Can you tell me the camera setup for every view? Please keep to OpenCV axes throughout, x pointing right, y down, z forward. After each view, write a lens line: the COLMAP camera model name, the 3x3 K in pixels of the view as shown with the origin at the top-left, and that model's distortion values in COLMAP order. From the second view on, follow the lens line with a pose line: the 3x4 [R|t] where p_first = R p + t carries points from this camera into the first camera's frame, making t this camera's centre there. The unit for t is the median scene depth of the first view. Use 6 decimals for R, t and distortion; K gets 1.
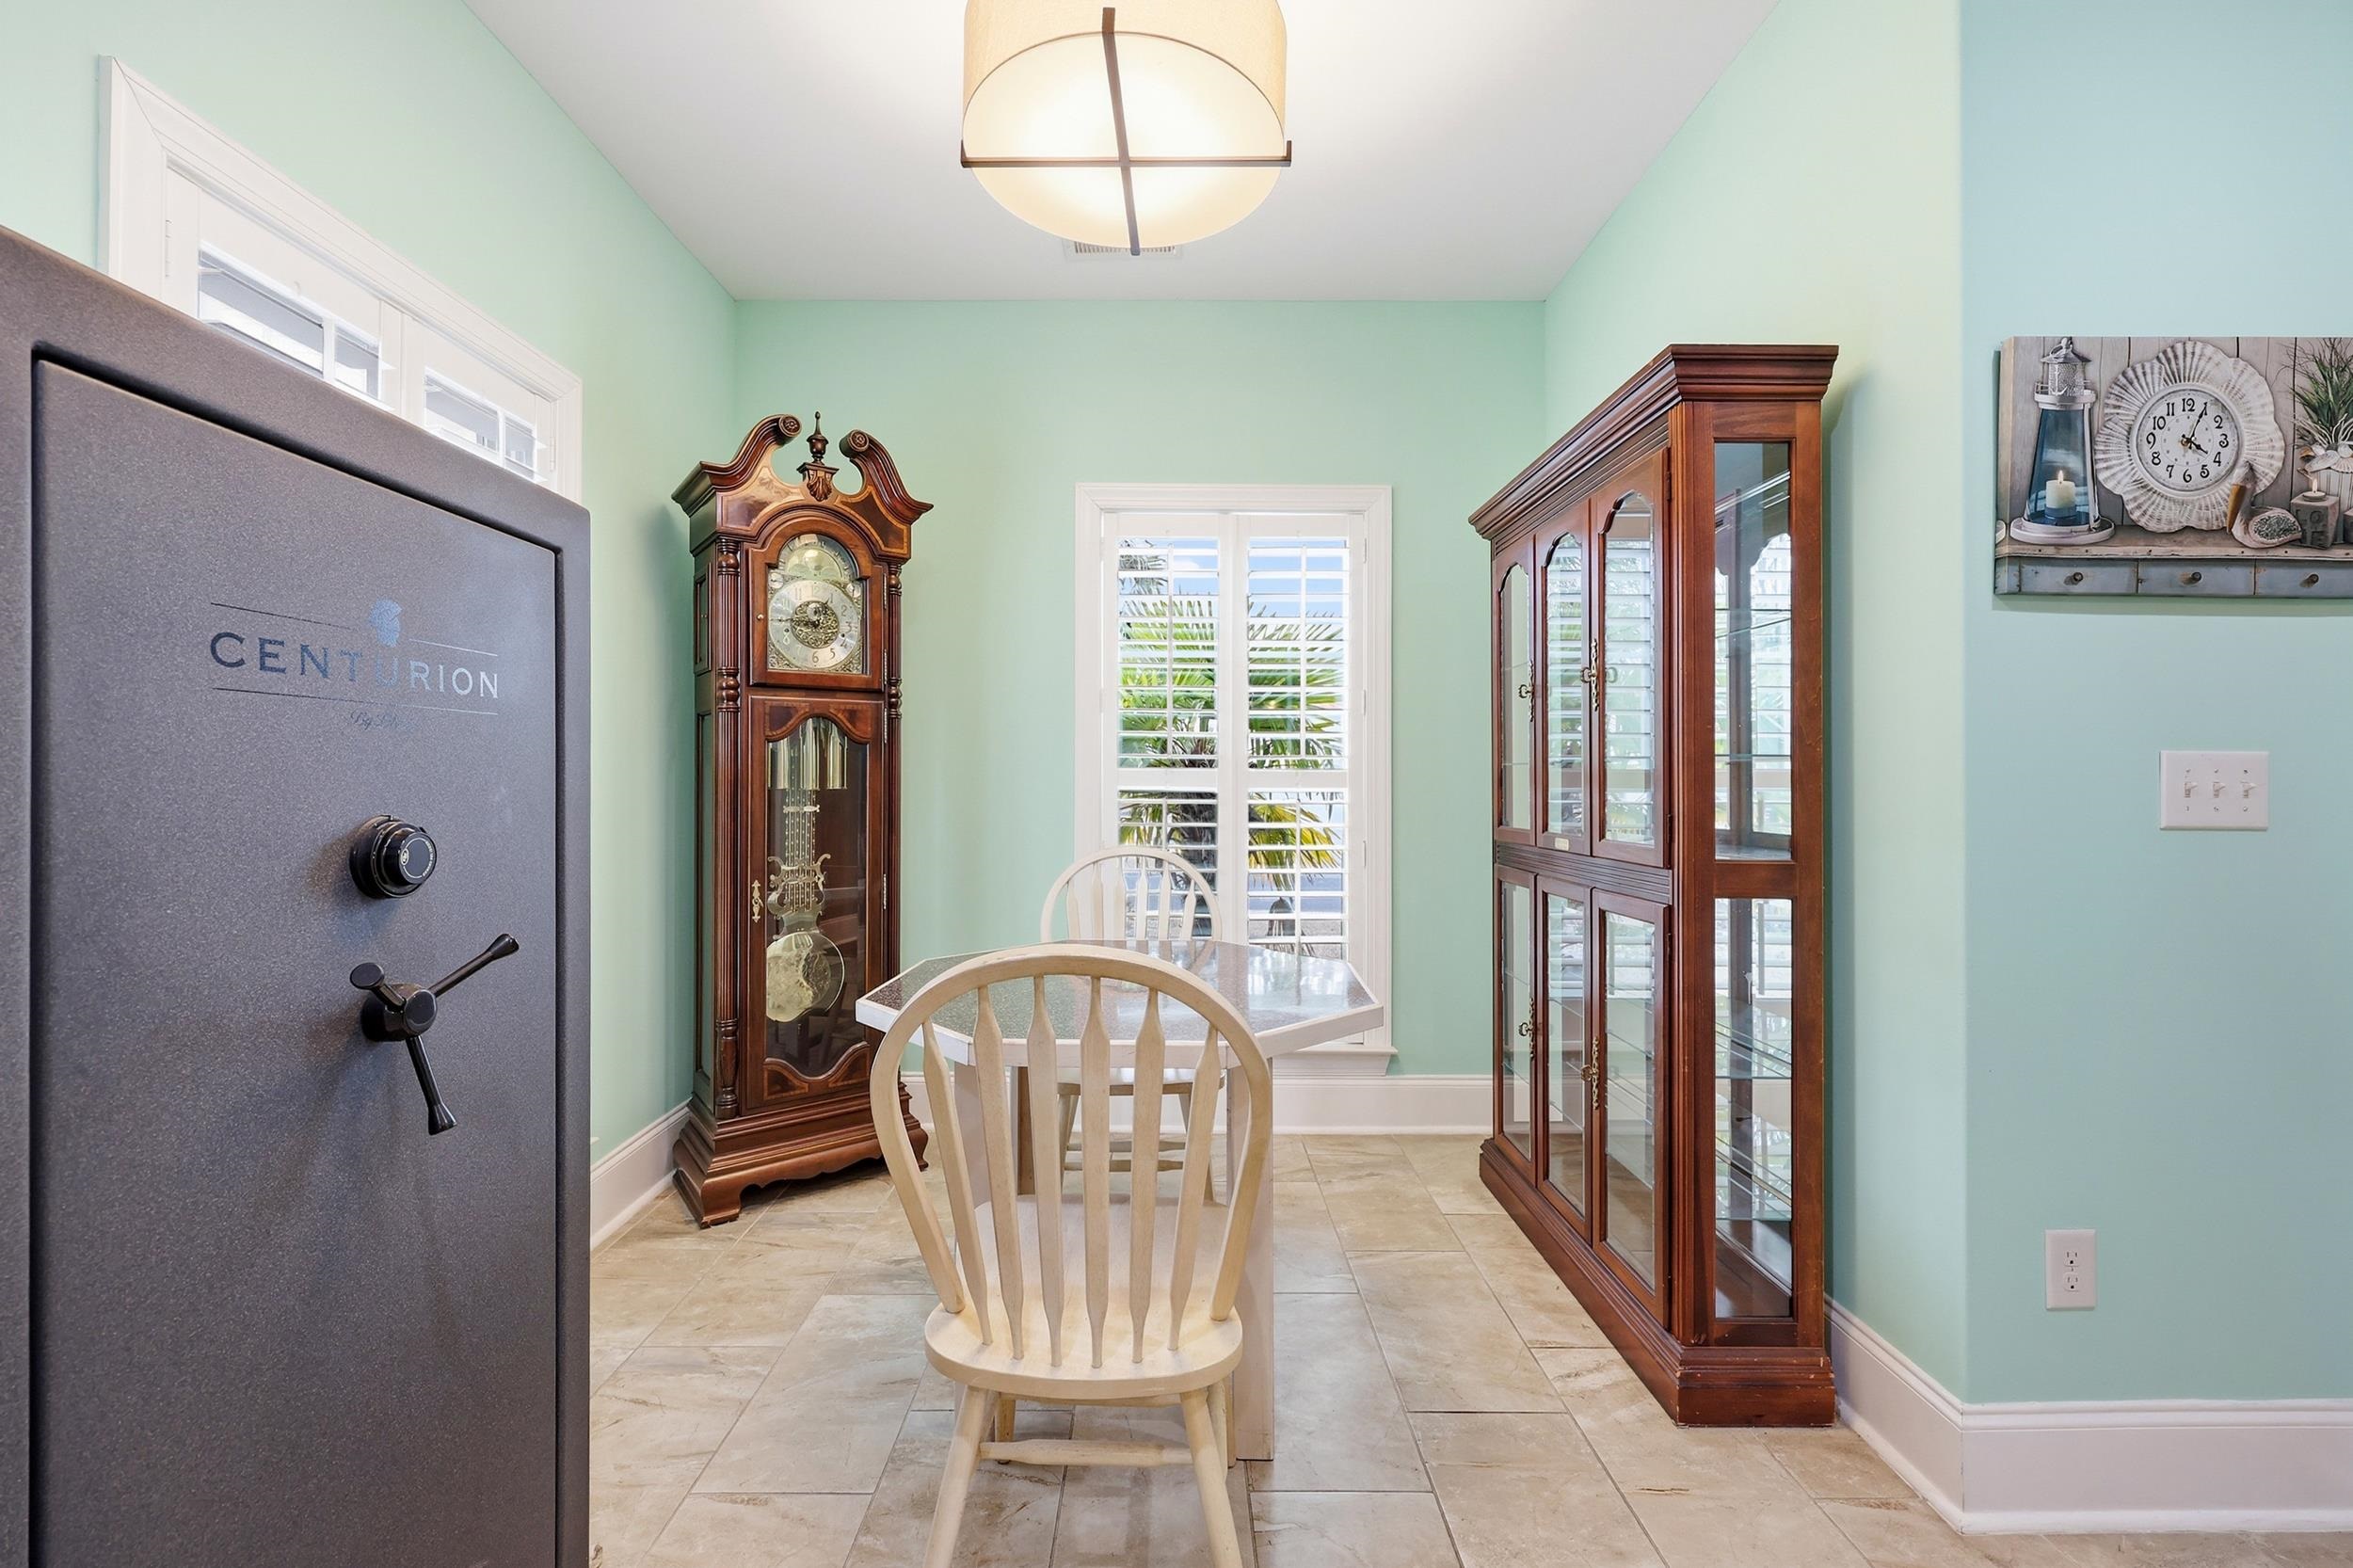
lens RADIAL K [[960.8, 0, 1168.1], [0, 960.8, 778.9], [0, 0, 1]] dist [-0.002037, -0.000751]
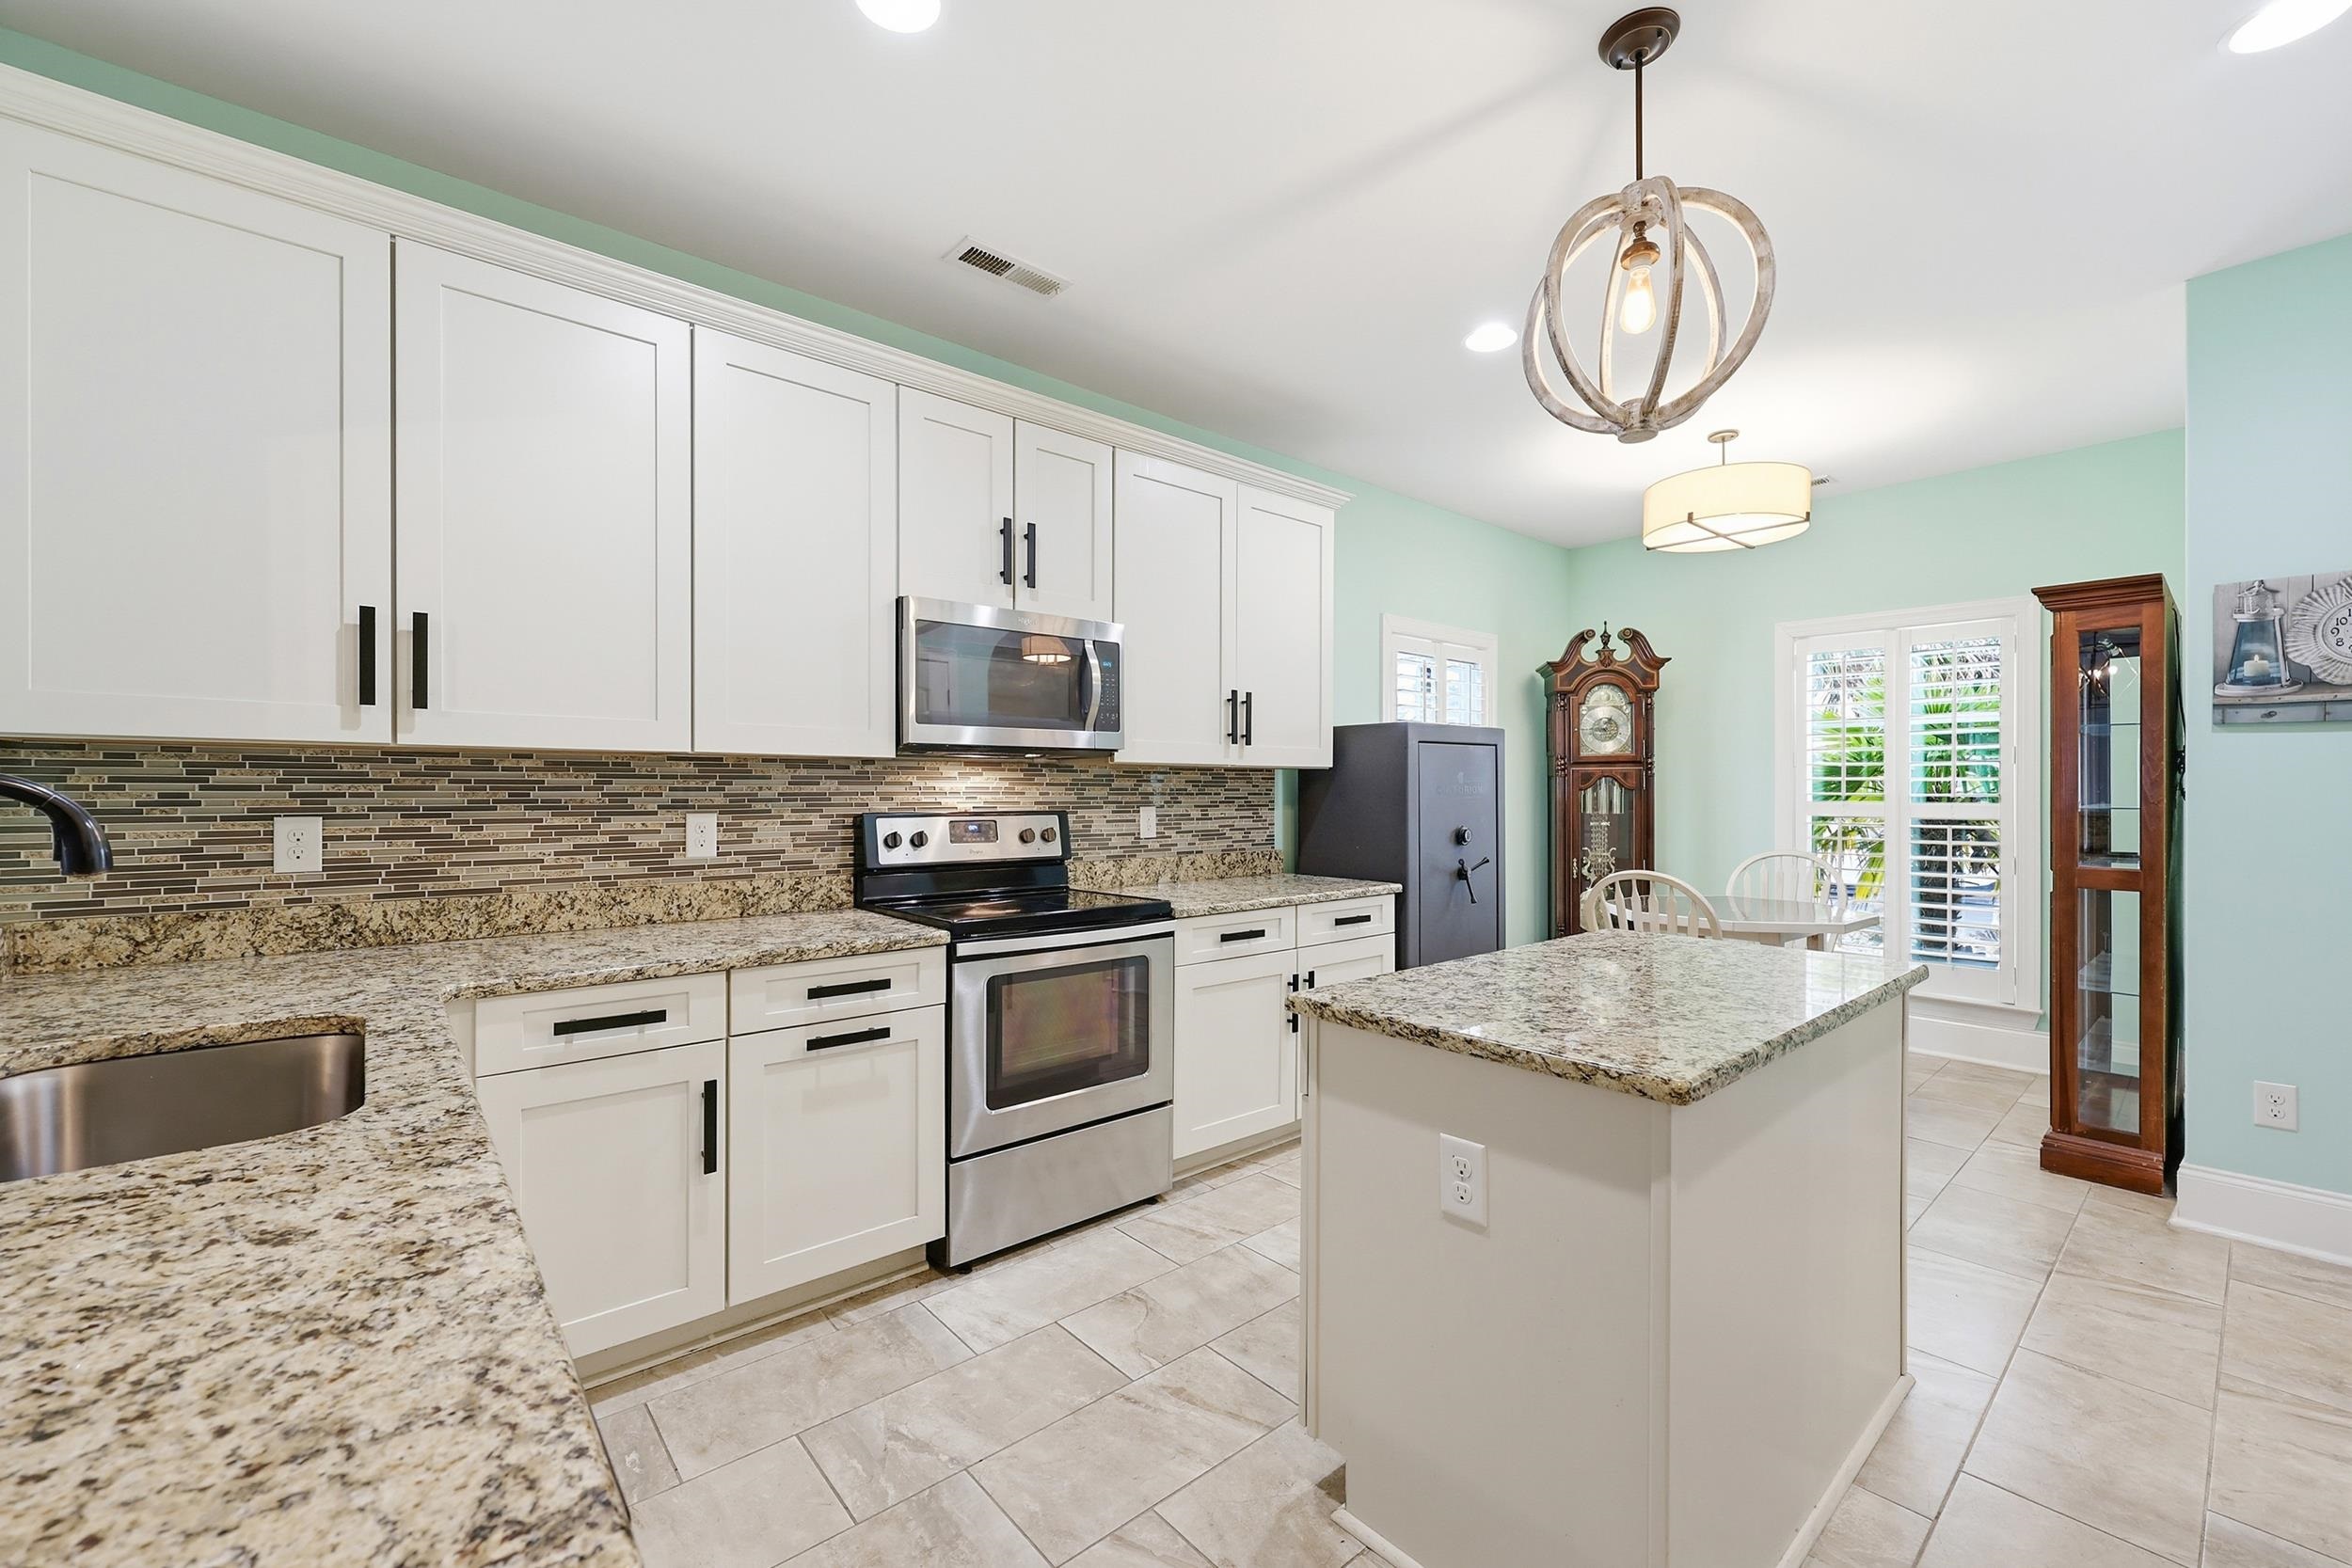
lens RADIAL K [[960.3, 0, 1158.7], [0, 960.3, 787.3], [0, 0, 1]] dist [-0.002037, -0.000751]
pose [[0.643714, -0.004586, -0.765252, 0.830961], [0.005962, 0.999982, -0.000978, -0.072301], [0.765243, -0.003933, 0.643730, -1.460940]]
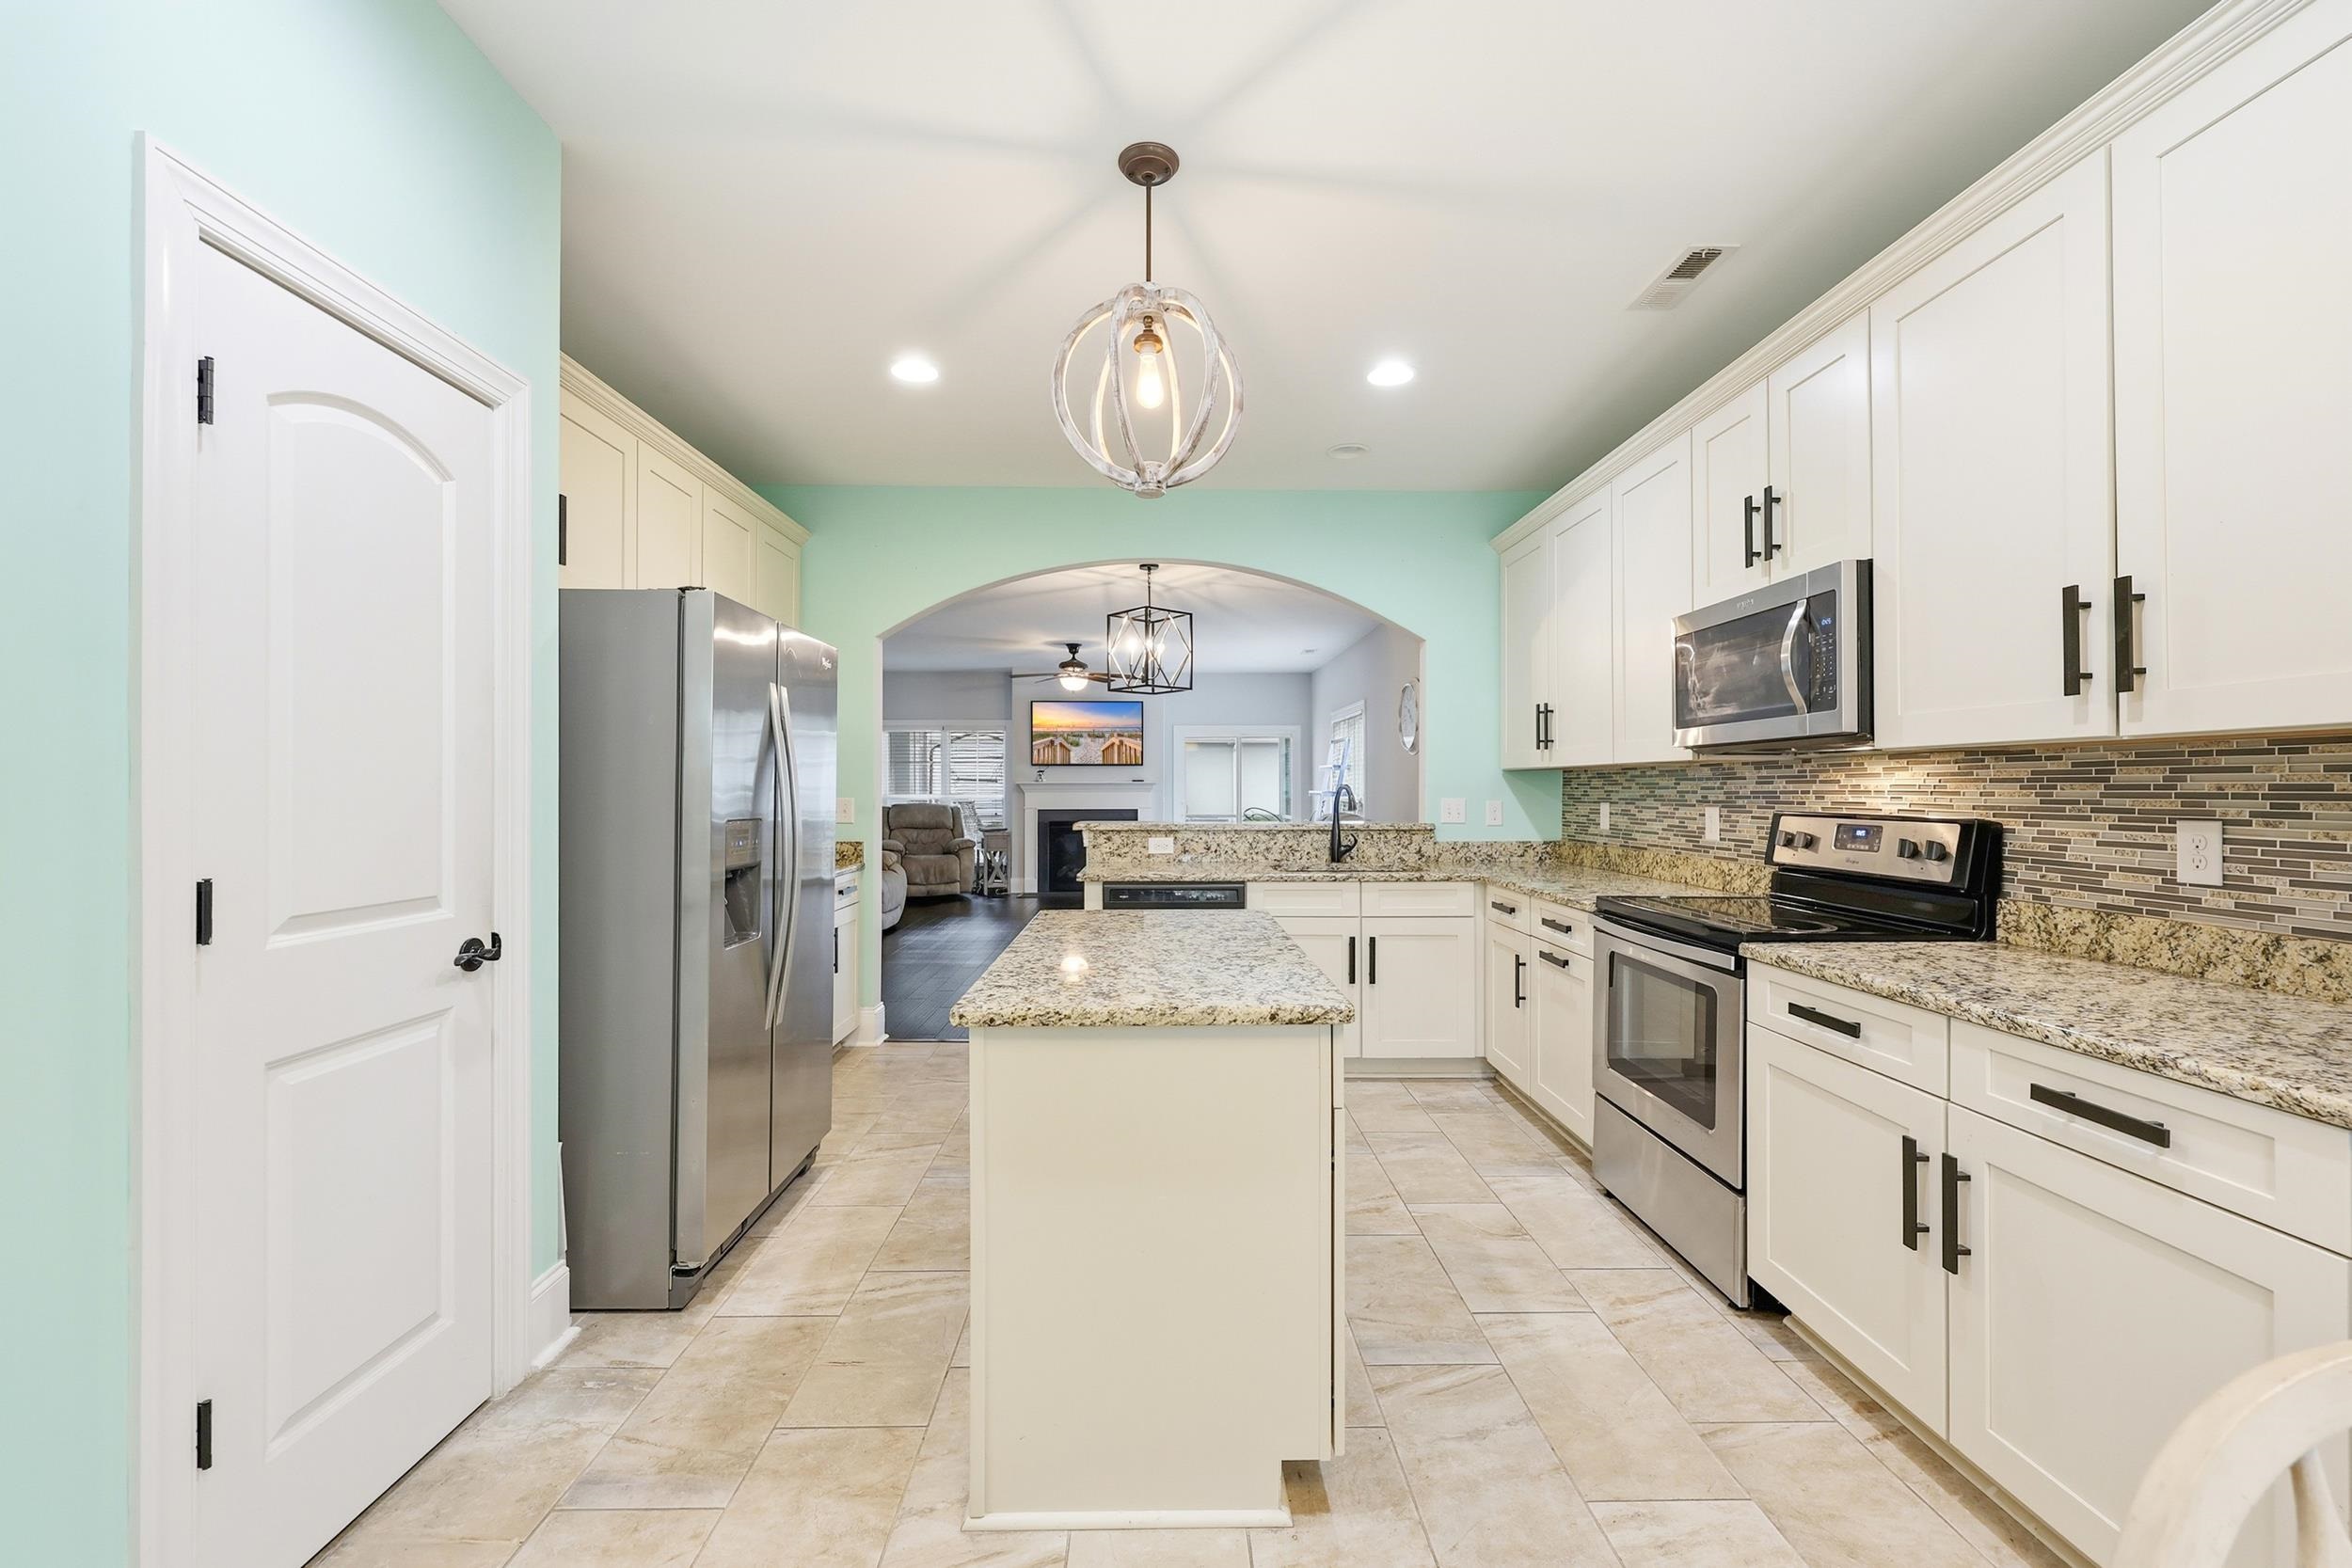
lens RADIAL K [[960.3, 0, 1166.6], [0, 960.3, 780.0], [0, 0, 1]] dist [-0.002037, -0.000751]
pose [[-0.999959, -0.006346, -0.006532, 0.340892], [-0.006241, 0.999854, -0.015887, -0.053588], [0.006632, -0.015845, -0.999852, 0.935123]]
